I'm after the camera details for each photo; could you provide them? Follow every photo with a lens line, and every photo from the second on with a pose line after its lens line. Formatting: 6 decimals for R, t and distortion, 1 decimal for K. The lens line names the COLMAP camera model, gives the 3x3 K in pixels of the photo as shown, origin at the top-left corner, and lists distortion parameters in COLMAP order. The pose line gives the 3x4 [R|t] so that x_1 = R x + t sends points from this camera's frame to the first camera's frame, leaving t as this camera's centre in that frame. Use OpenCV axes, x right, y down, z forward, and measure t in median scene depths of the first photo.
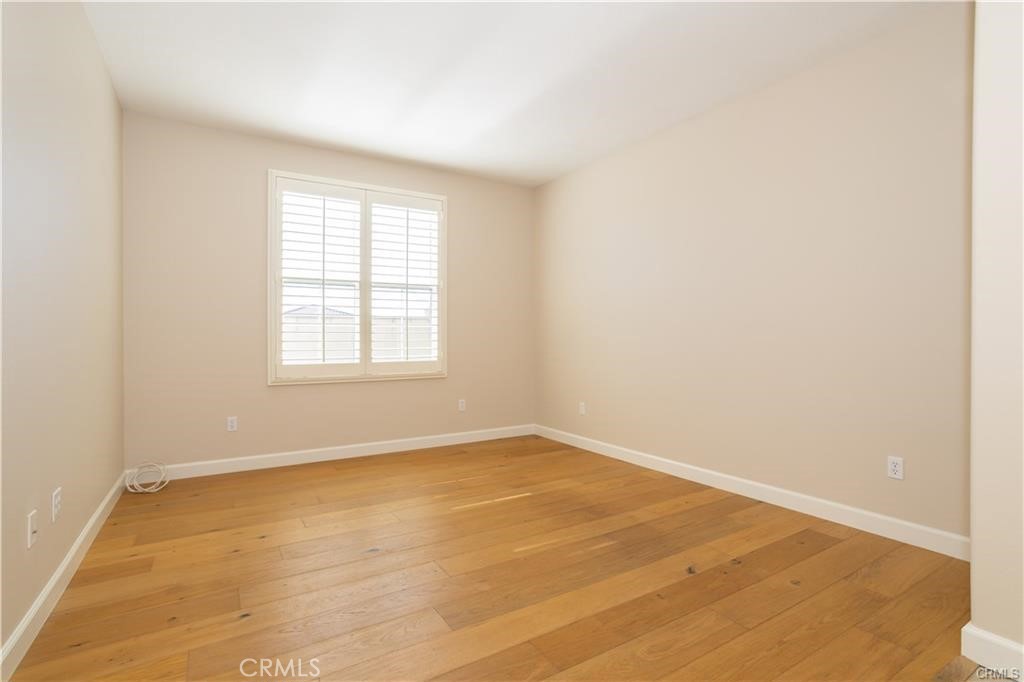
lens RADIAL K [[486.7, 0, 512.8], [0, 486.7, 336.4], [0, 0, 1]] dist [-0.057099, 0.032335]
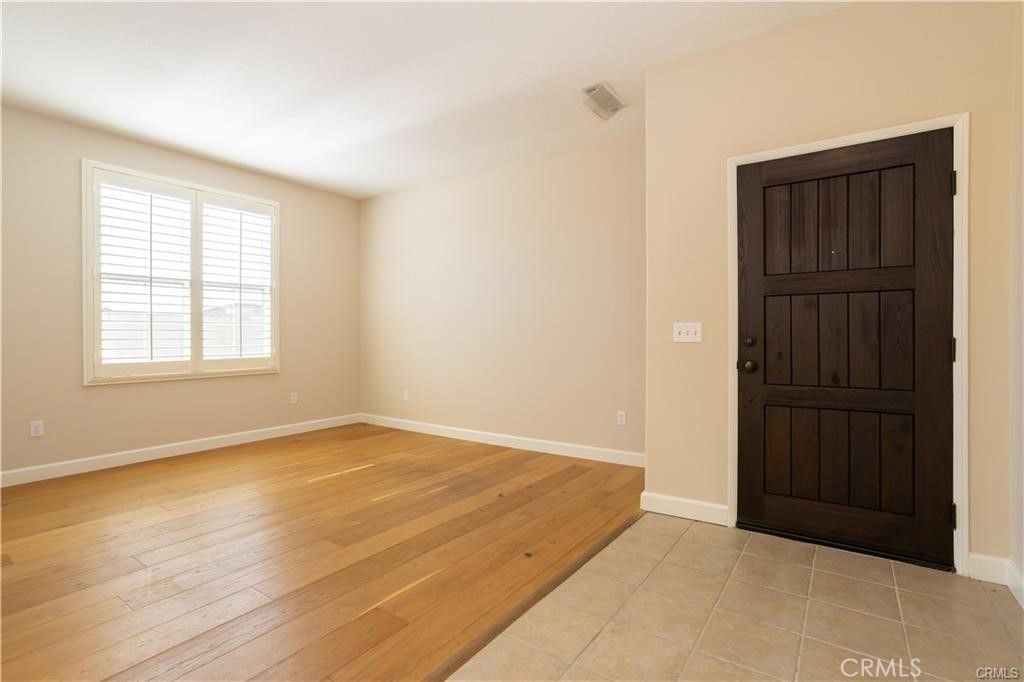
lens RADIAL K [[486.7, 0, 512.8], [0, 486.7, 336.4], [0, 0, 1]] dist [-0.057099, 0.032335]
pose [[0.919522, -0.001881, 0.393033, -0.092065], [-0.000438, 0.999983, 0.005811, -0.001734], [-0.393038, -0.005515, 0.919506, -0.196793]]
